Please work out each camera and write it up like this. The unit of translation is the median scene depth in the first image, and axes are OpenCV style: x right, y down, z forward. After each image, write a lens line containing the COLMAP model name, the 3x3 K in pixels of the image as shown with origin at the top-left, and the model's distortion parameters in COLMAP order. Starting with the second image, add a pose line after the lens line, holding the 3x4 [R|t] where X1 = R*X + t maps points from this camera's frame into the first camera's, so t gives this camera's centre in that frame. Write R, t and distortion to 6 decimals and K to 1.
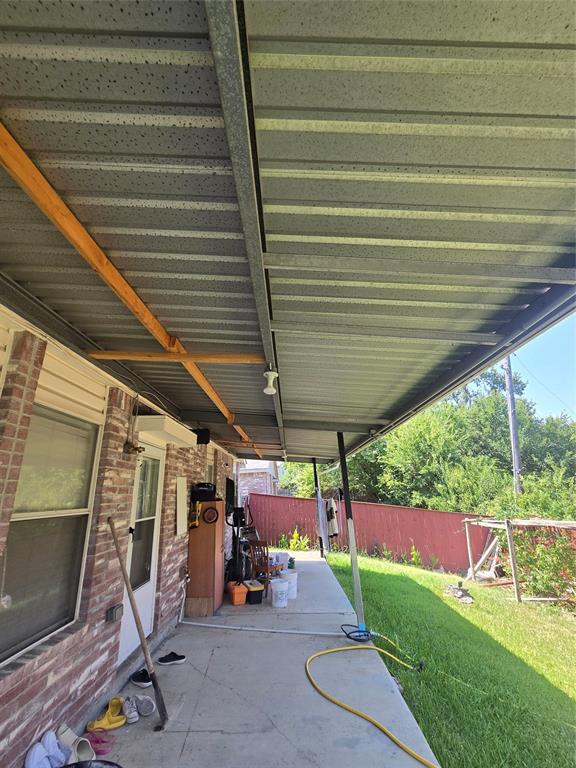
lens RADIAL K [[321.6, 0, 287.2], [0, 321.6, 383.7], [0, 0, 1]] dist [-0.001323, 0.001057]
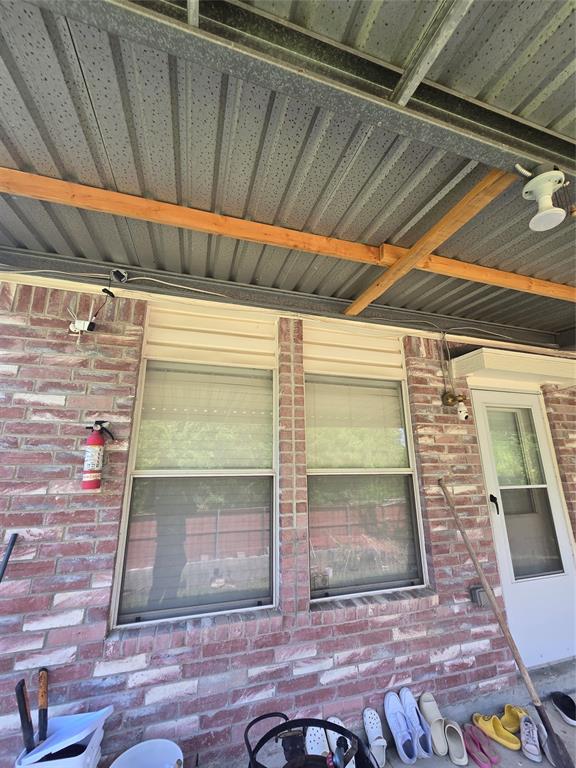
lens RADIAL K [[321.6, 0, 290.2], [0, 321.6, 386.0], [0, 0, 1]] dist [-0.001323, 0.001057]
pose [[0.303208, -0.209606, -0.929586, 0.186465], [0.305092, 0.945513, -0.113684, 0.168422], [0.902764, -0.249140, 0.350636, 0.434113]]
